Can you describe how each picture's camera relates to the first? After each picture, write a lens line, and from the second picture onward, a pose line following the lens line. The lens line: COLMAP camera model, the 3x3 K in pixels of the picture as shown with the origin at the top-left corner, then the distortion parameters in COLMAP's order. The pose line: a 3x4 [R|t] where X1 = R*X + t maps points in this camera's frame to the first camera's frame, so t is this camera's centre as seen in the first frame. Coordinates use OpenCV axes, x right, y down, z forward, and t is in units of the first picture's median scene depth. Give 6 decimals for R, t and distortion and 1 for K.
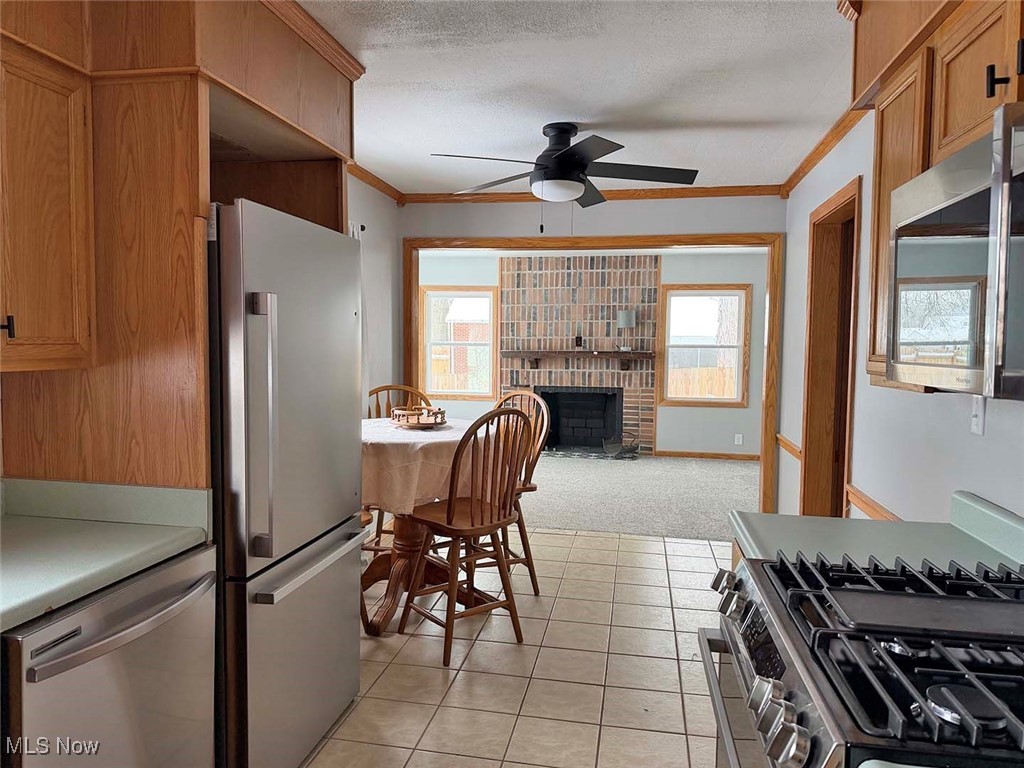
lens RADIAL K [[723.3, 0, 506.4], [0, 723.3, 383.8], [0, 0, 1]] dist [0.033109, -0.024892]
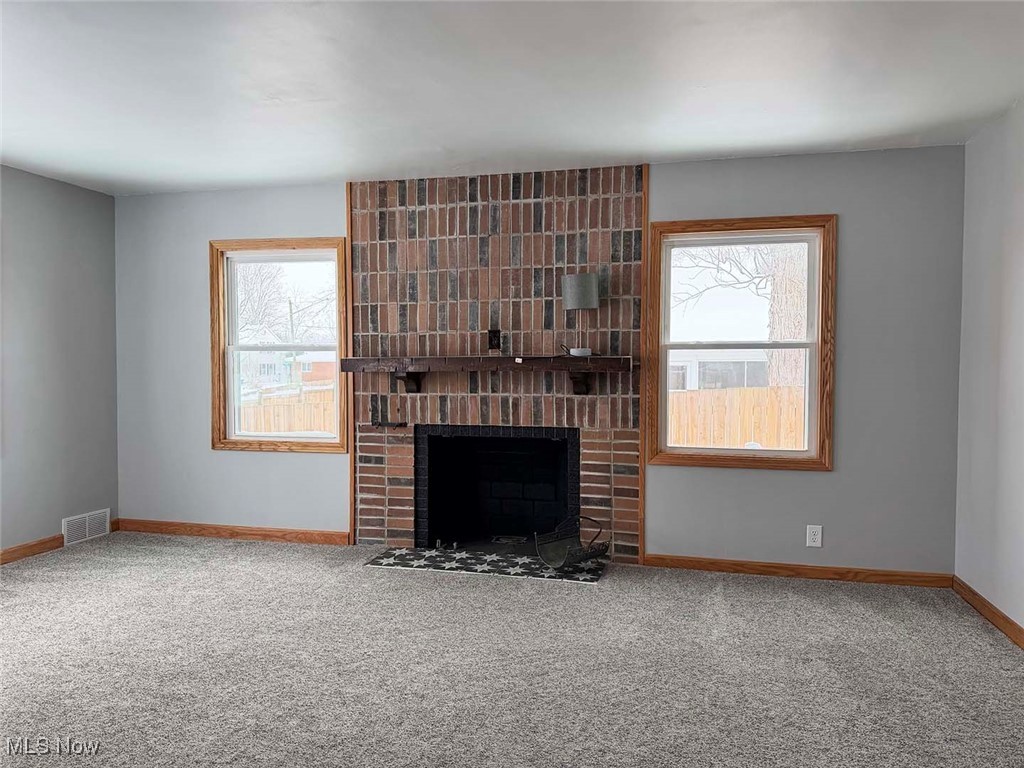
lens RADIAL K [[723.3, 0, 515.9], [0, 723.3, 382.2], [0, 0, 1]] dist [0.033109, -0.024892]
pose [[0.998539, -0.005865, -0.053722, 0.144110], [0.003930, 0.999342, -0.036044, -0.008875], [0.053898, 0.035780, 0.997905, 0.487072]]
